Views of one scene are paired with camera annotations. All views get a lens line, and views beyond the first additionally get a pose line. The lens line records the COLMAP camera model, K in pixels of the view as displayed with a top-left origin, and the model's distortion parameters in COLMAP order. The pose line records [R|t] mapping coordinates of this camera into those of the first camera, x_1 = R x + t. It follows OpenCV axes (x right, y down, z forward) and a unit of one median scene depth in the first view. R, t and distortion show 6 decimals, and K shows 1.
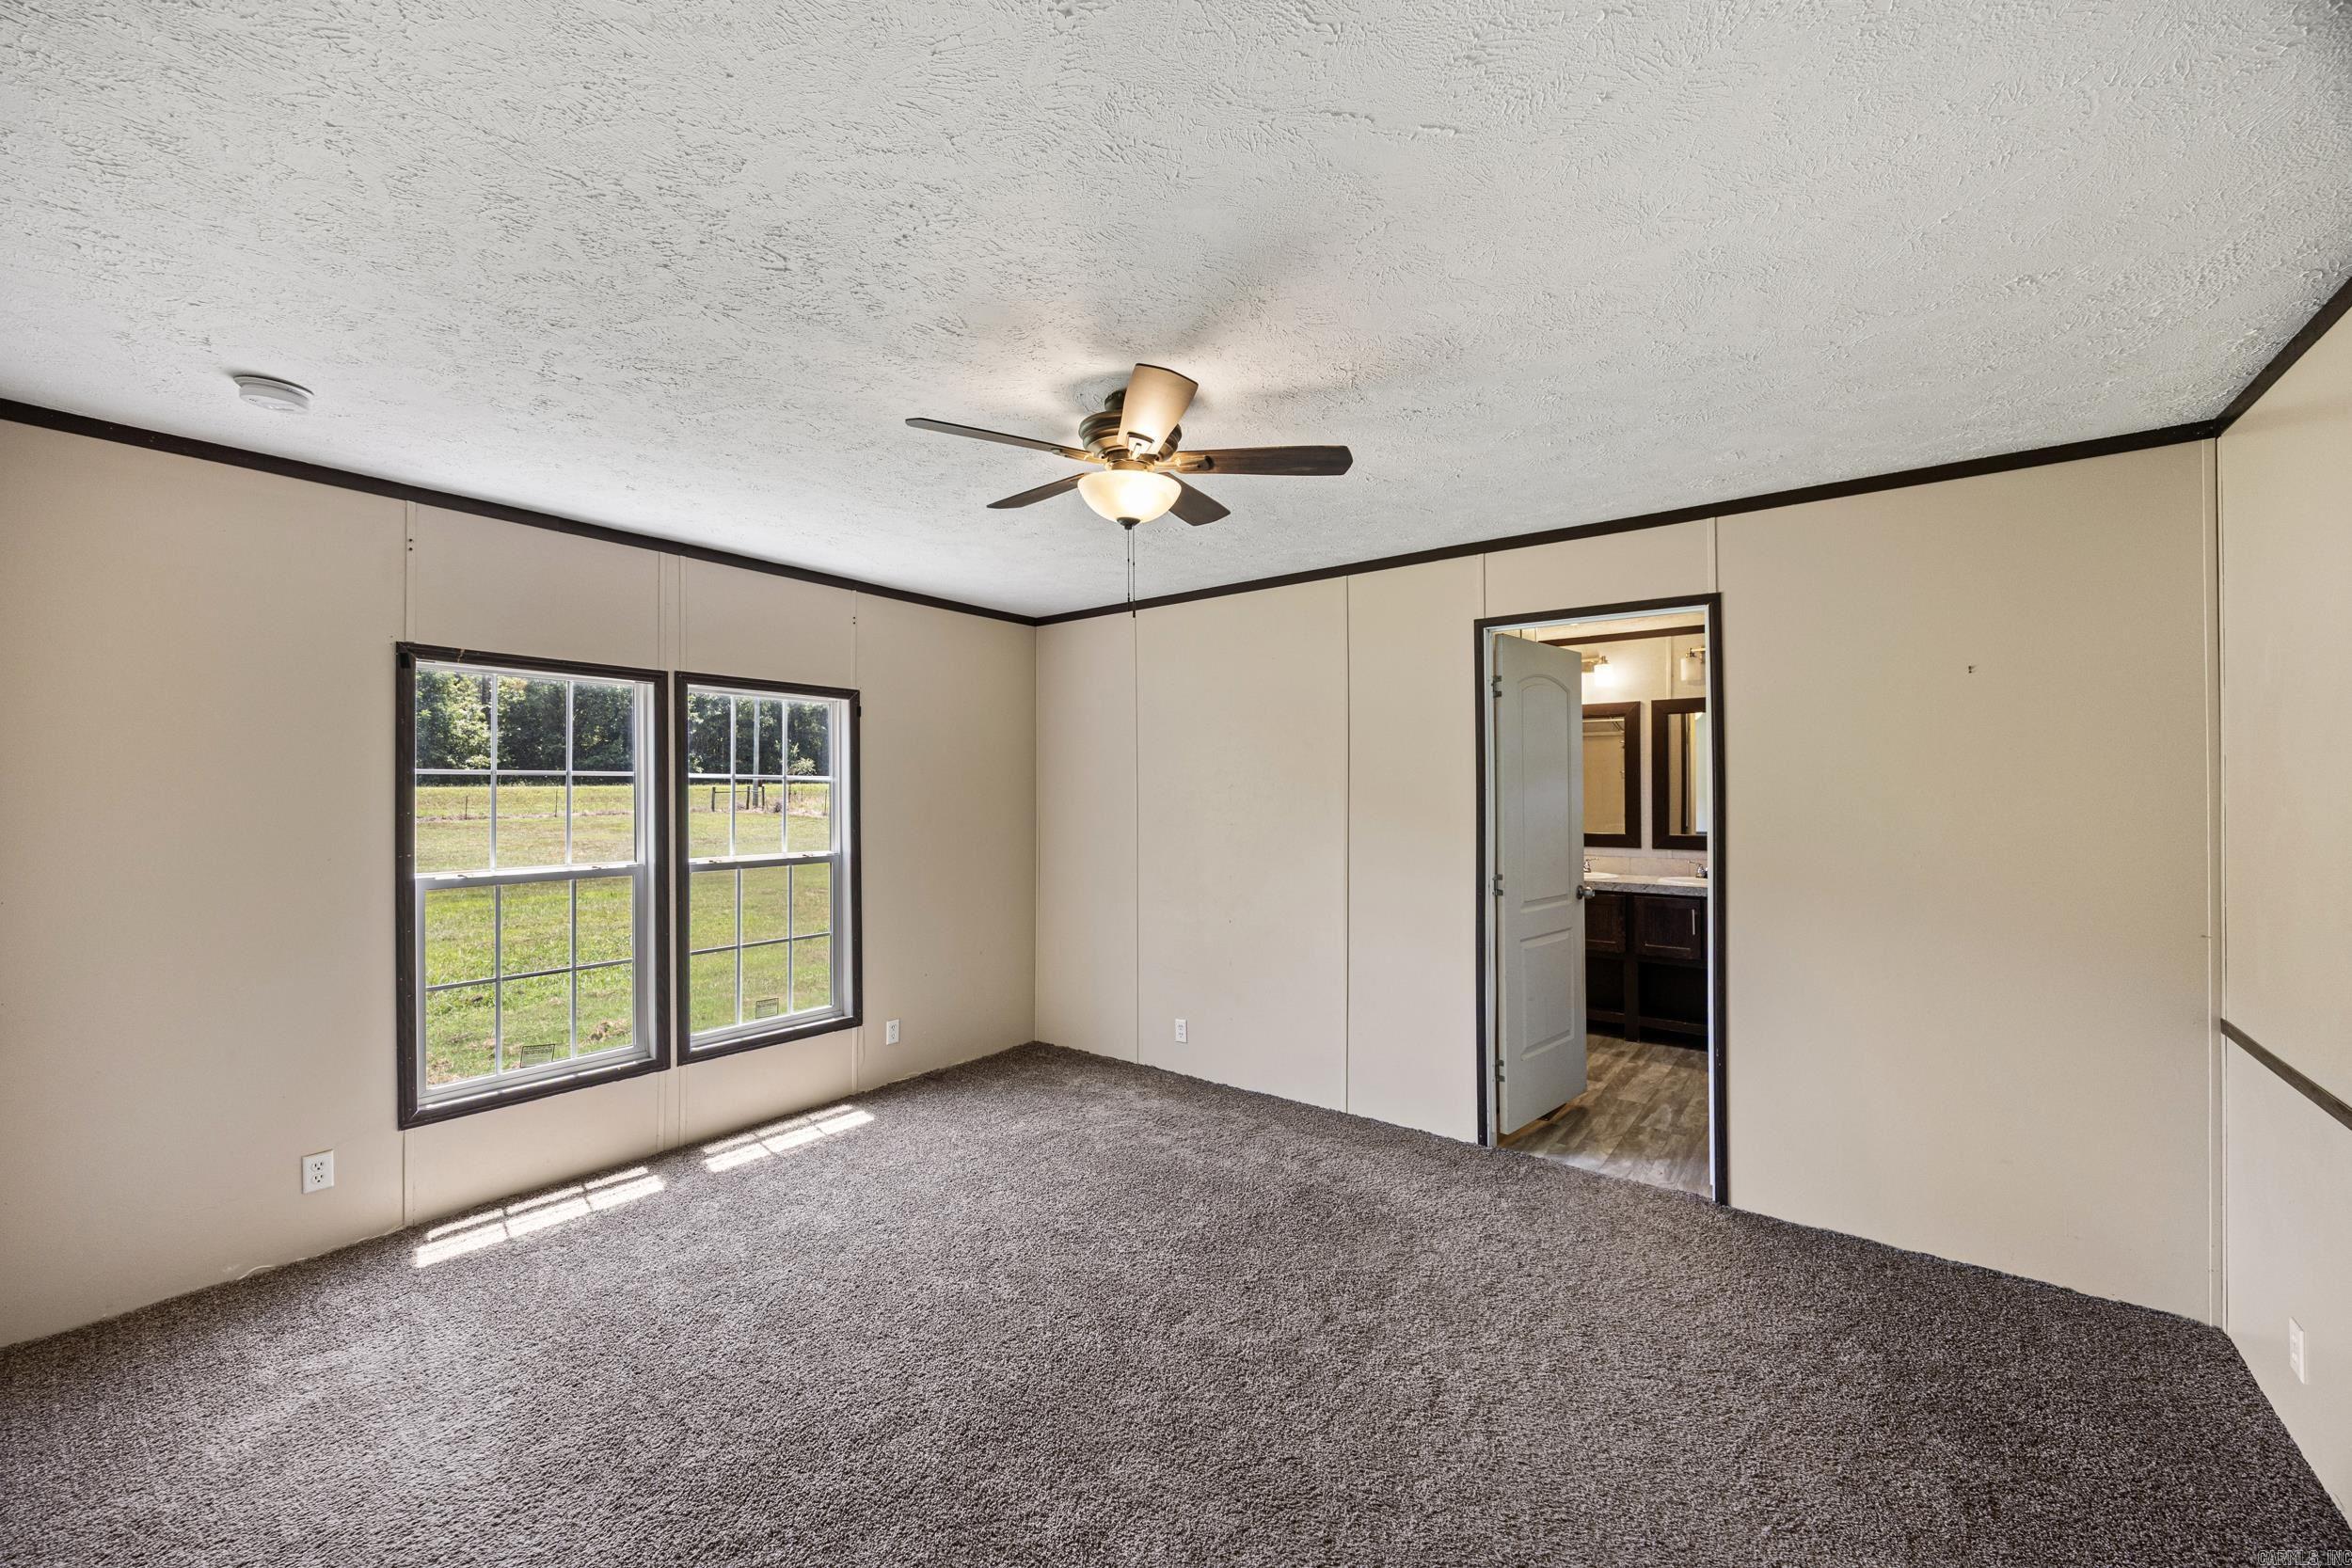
lens RADIAL K [[919.2, 0, 1179.7], [0, 919.2, 783.9], [0, 0, 1]] dist [0.001527, 0.000390]
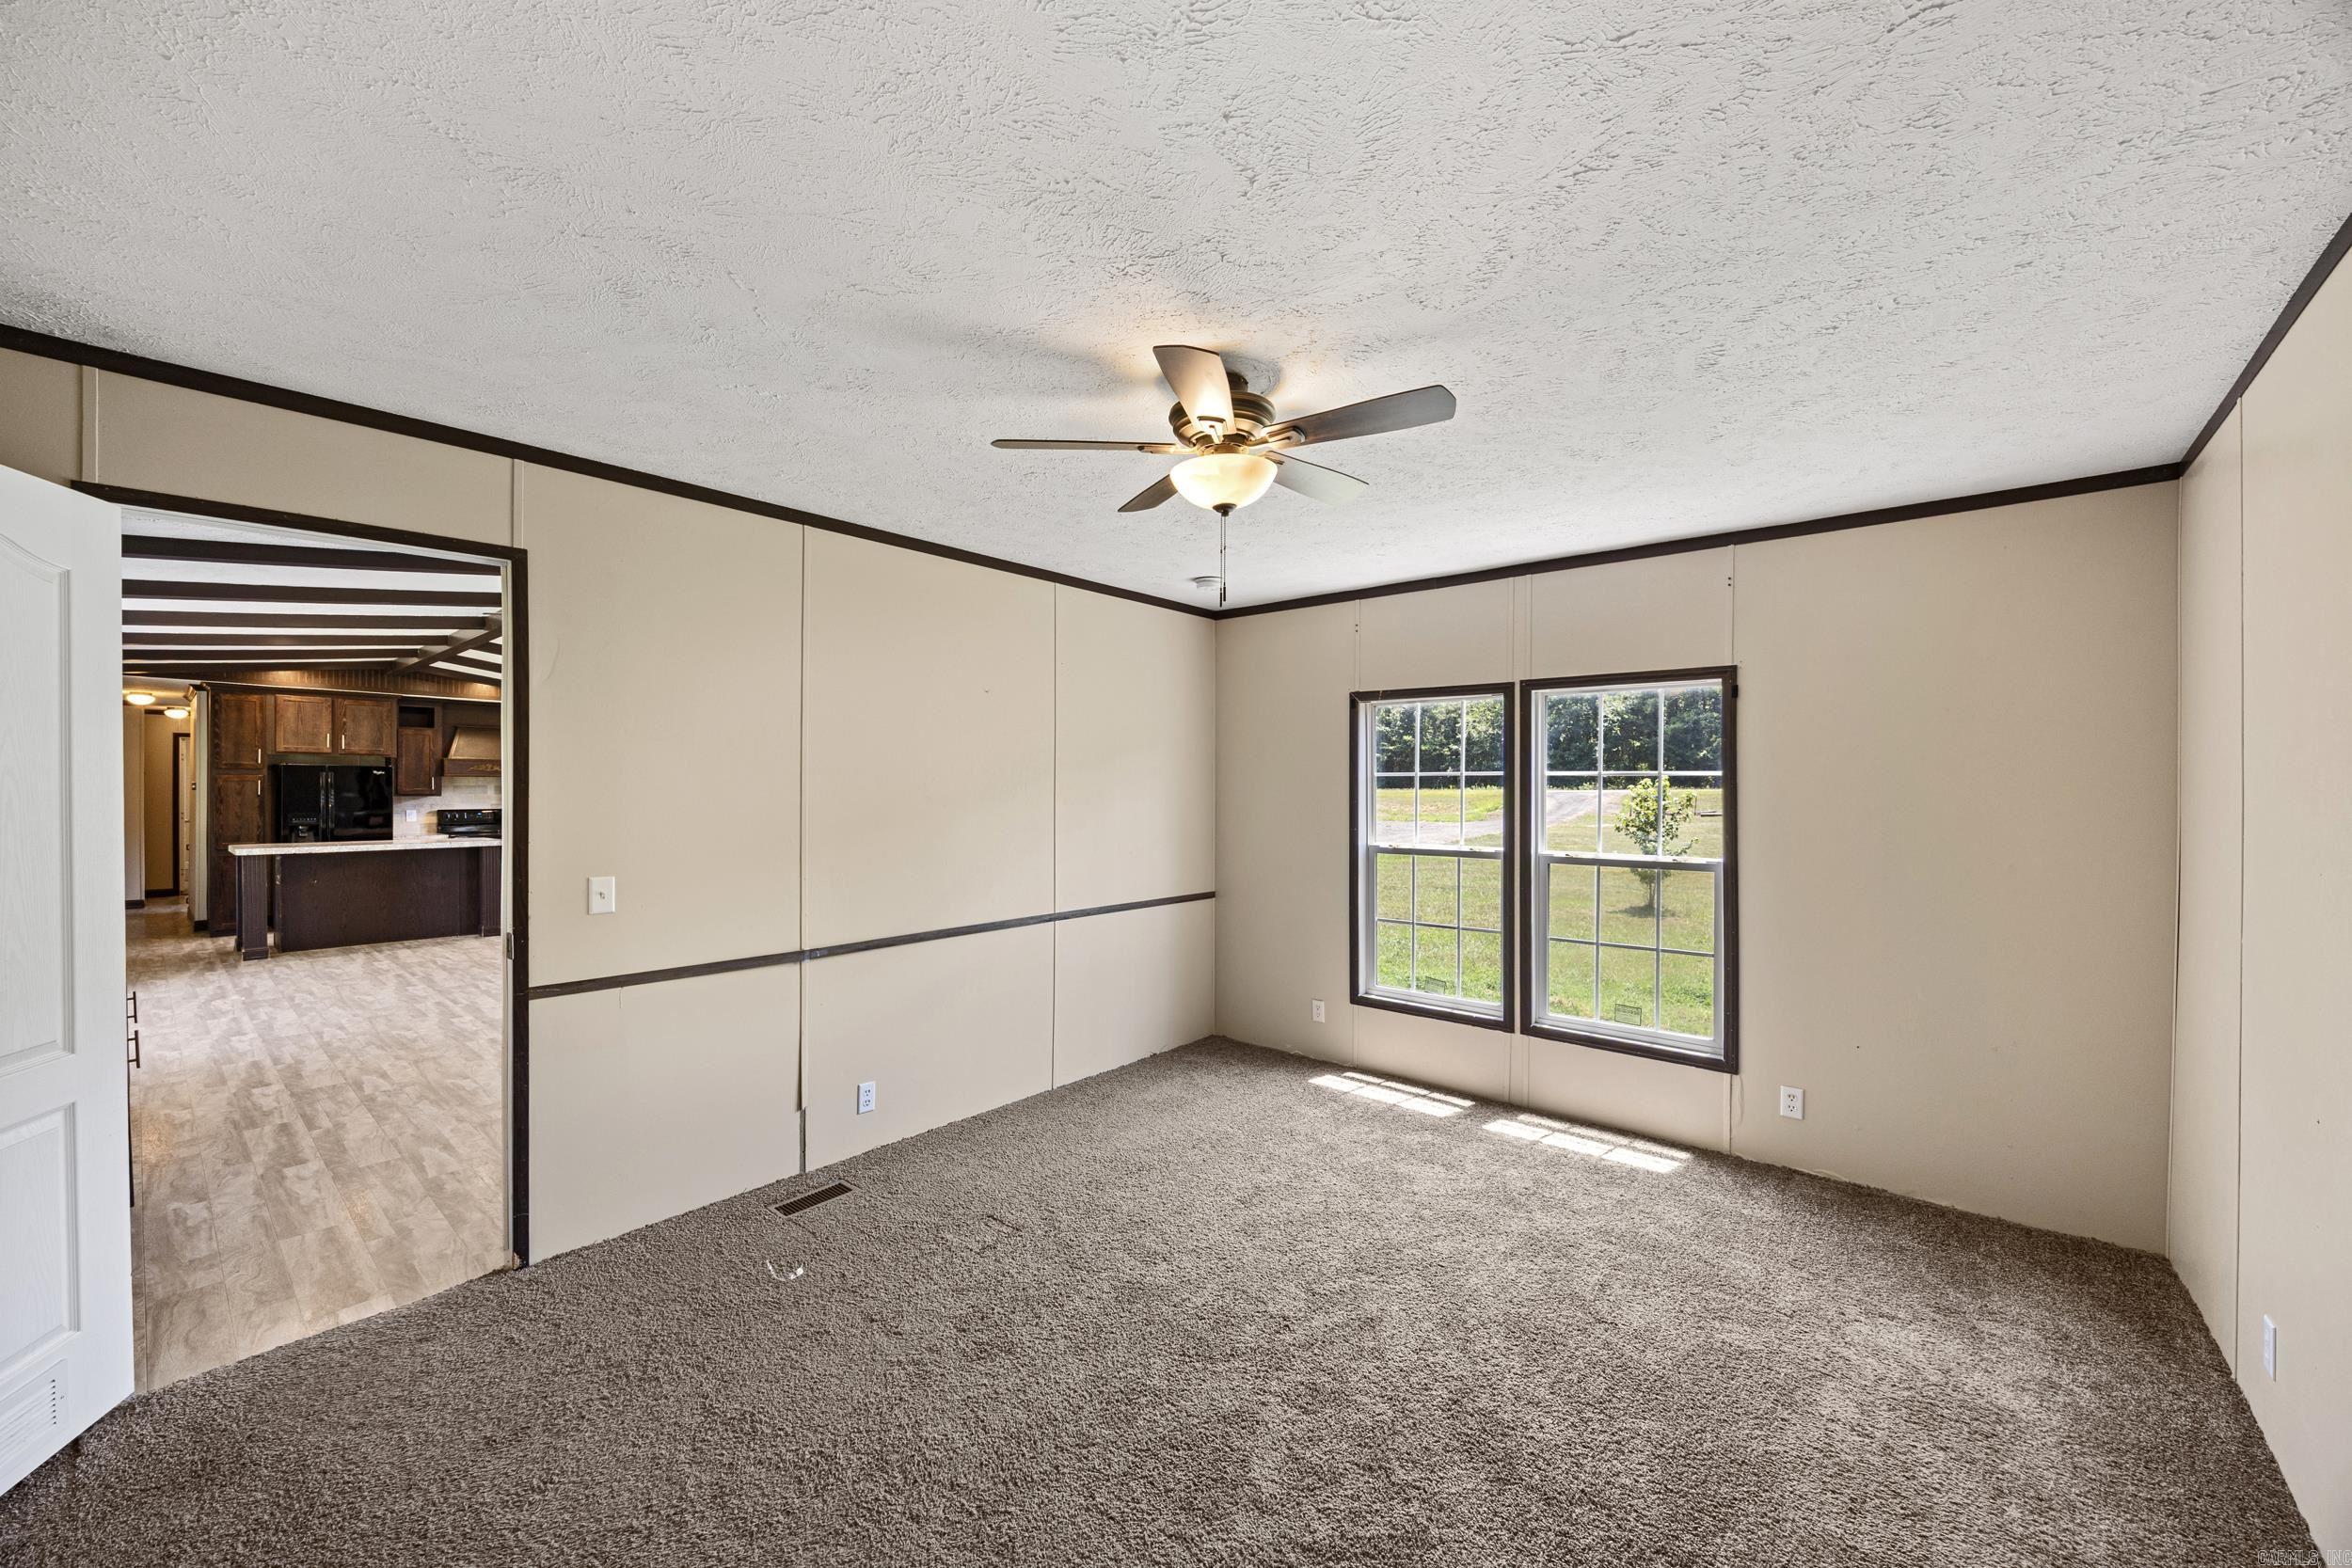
lens RADIAL K [[910.0, 0, 1169.5], [0, 910.0, 808.5], [0, 0, 1]] dist [0.000019, 0.000300]
pose [[-0.071070, 0.025623, -0.997142, 0.589640], [0.004974, 0.999667, 0.025334, 0.001958], [0.997459, -0.003160, -0.071174, 0.661412]]
